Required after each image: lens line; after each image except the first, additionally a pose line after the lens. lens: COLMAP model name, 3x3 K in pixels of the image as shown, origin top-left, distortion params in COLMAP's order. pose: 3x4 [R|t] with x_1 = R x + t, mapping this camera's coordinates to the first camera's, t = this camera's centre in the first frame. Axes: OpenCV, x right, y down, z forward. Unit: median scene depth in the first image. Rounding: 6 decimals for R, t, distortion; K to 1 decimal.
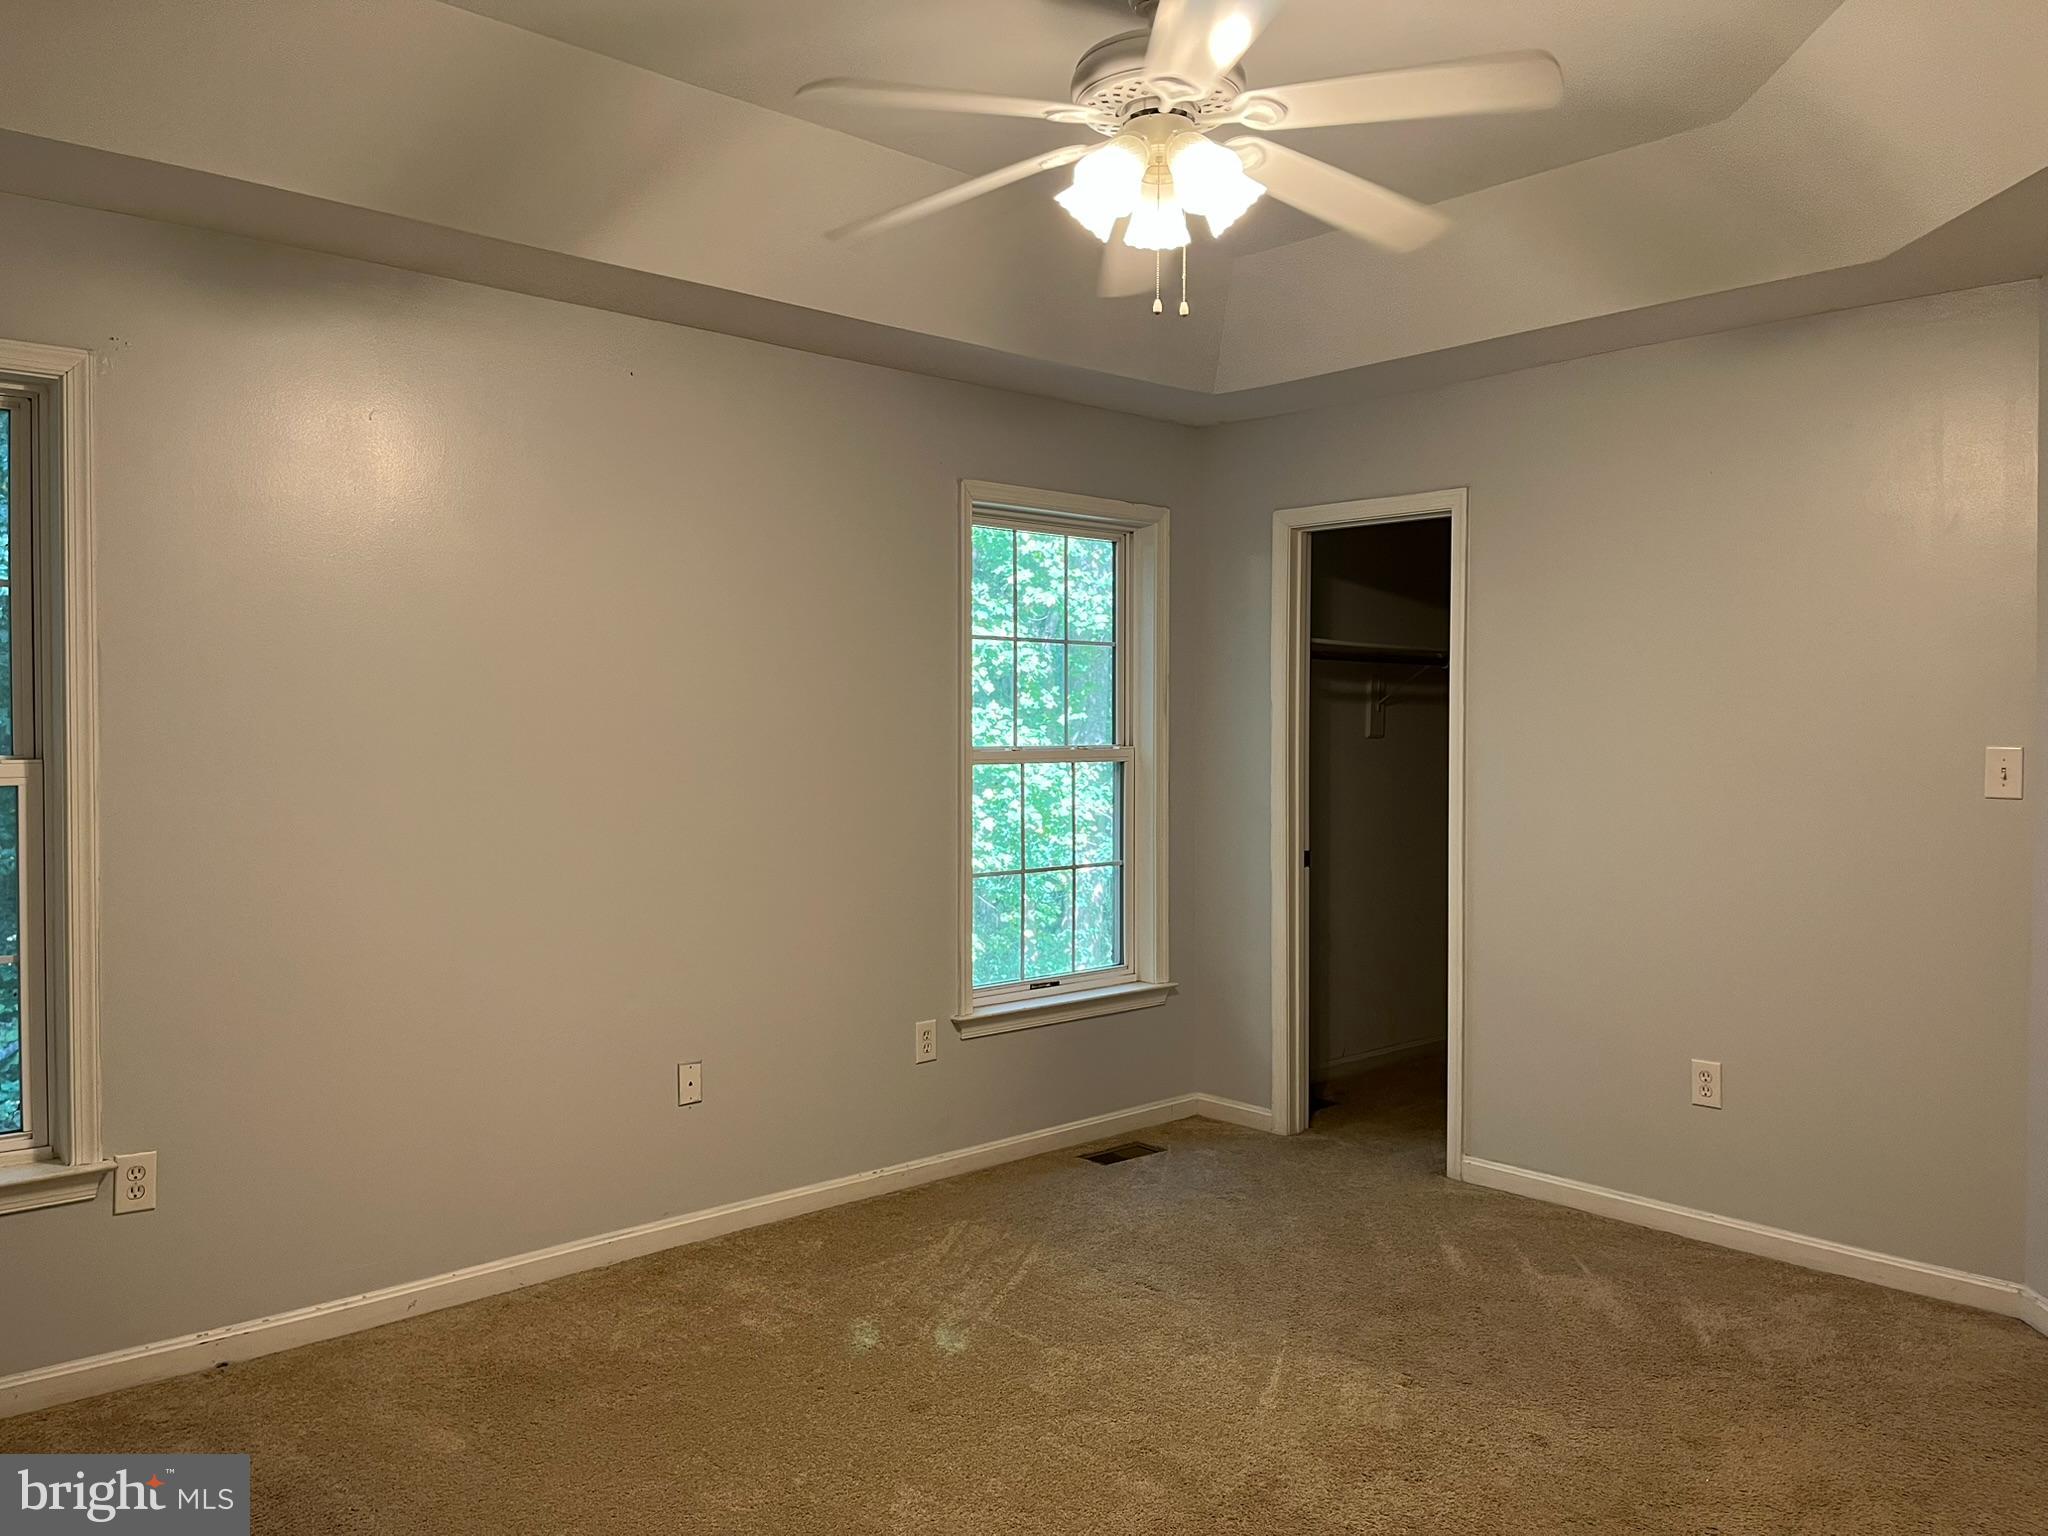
lens RADIAL K [[1584.4, 0, 1029.0], [0, 1584.4, 760.4], [0, 0, 1]] dist [0.058171, -0.087503]
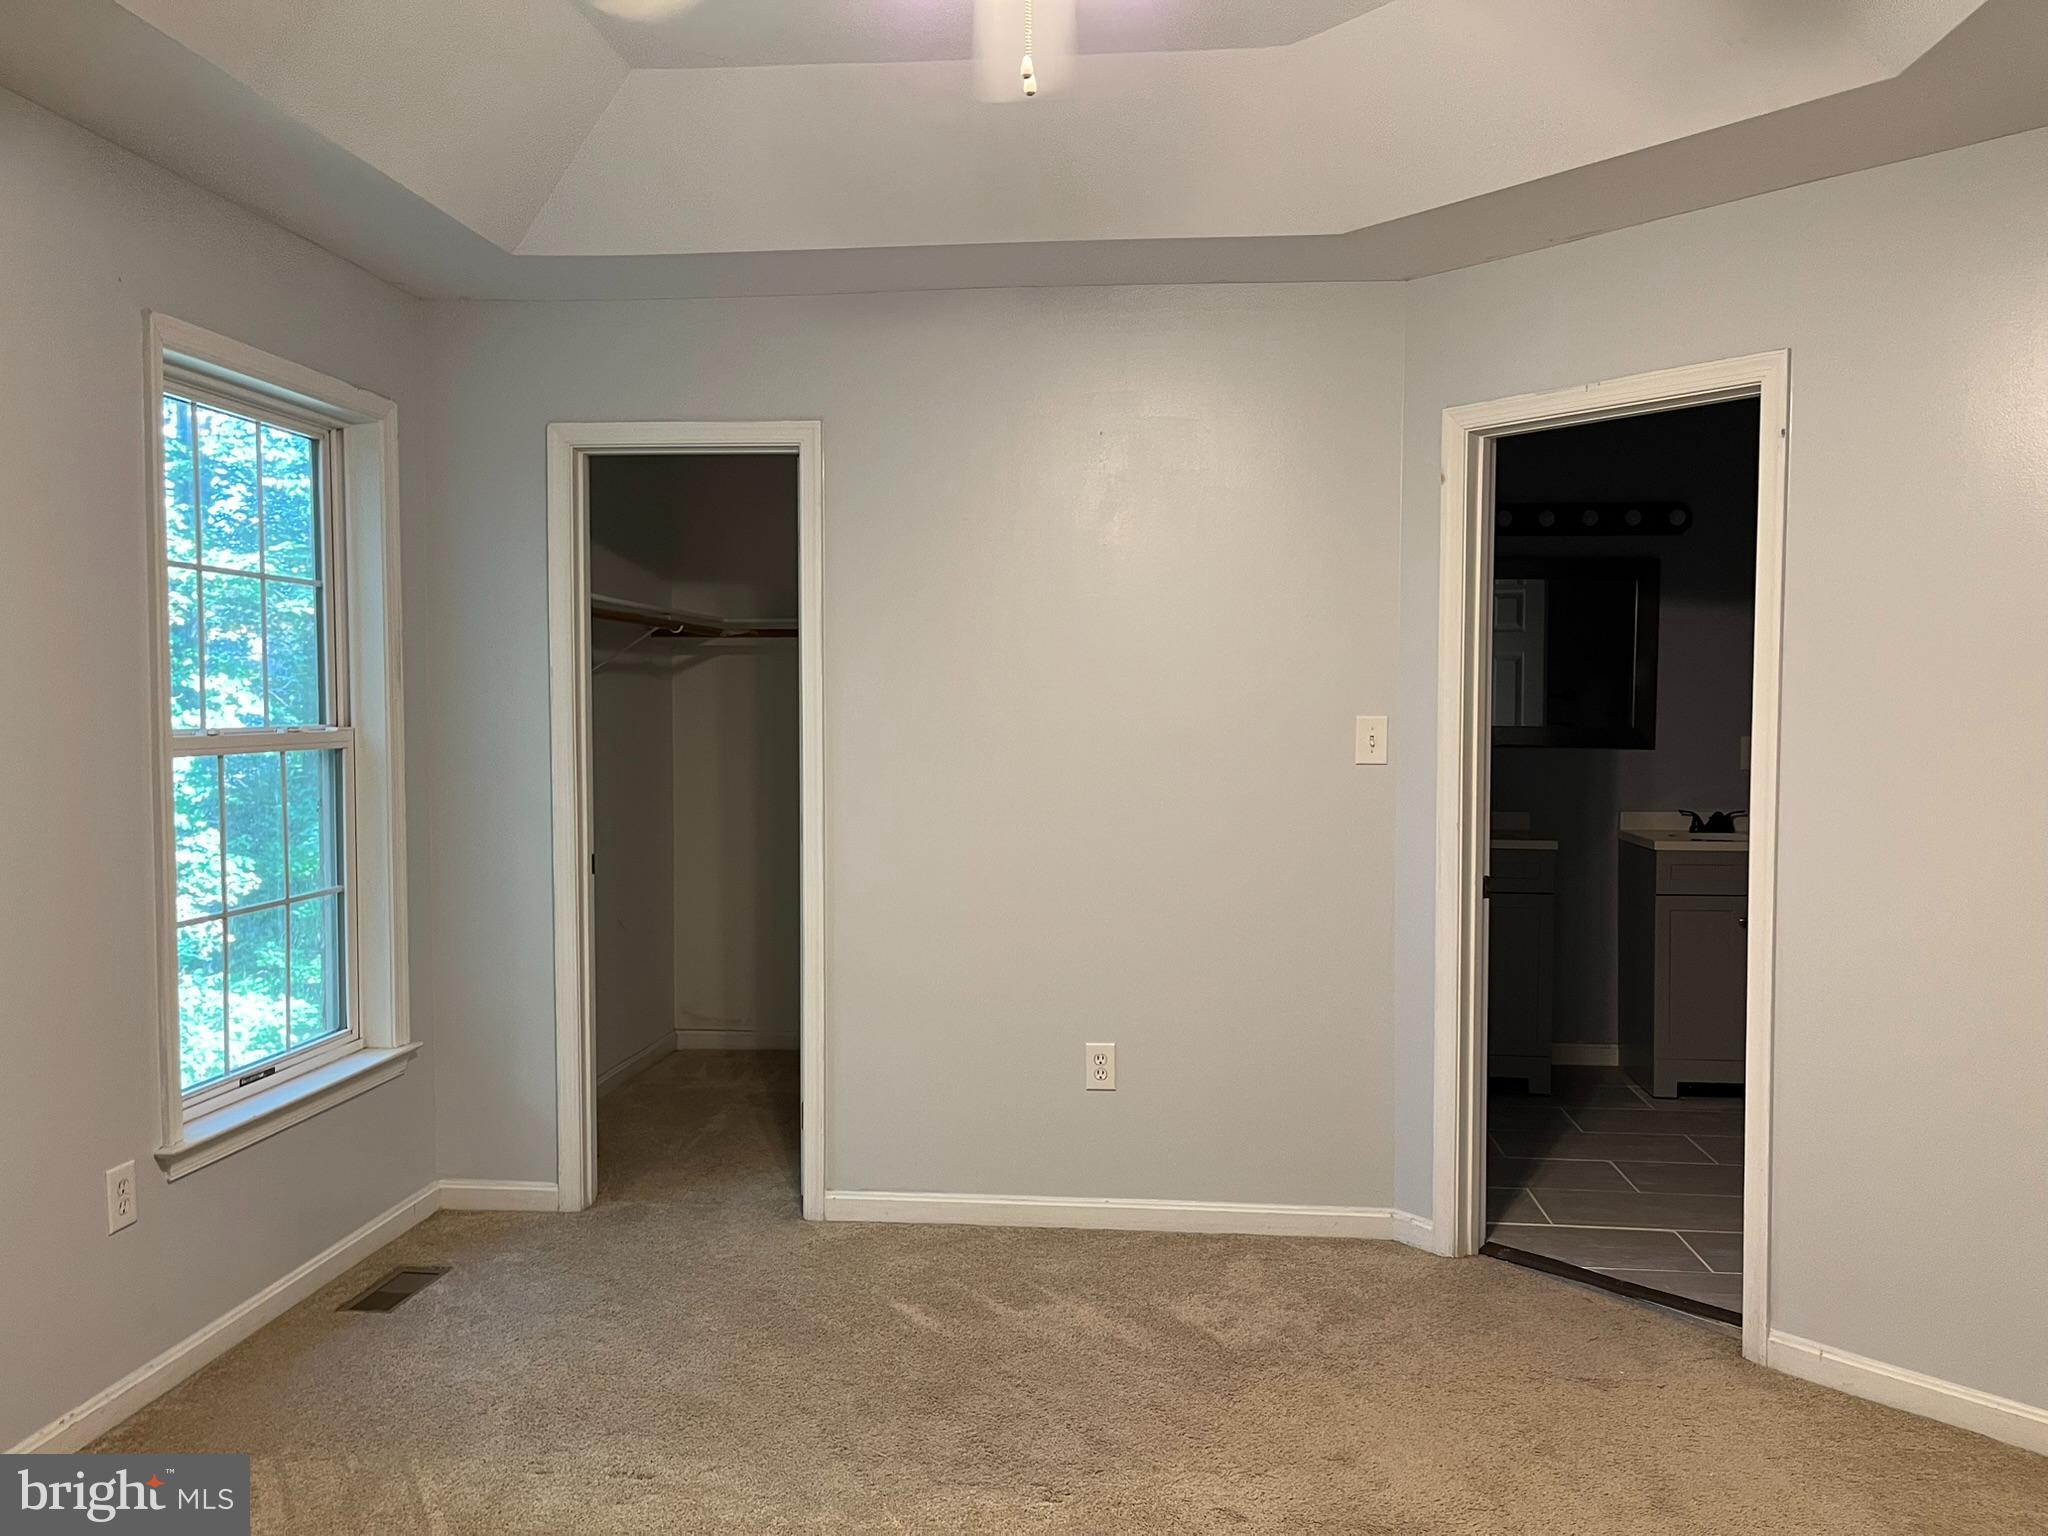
lens RADIAL K [[1584.4, 0, 1032.8], [0, 1584.4, 771.8], [0, 0, 1]] dist [0.058171, -0.087503]
pose [[0.738825, -0.035957, 0.672937, -0.222476], [0.017306, 0.999259, 0.034393, -0.009528], [-0.673675, -0.013765, 0.738900, 0.283472]]
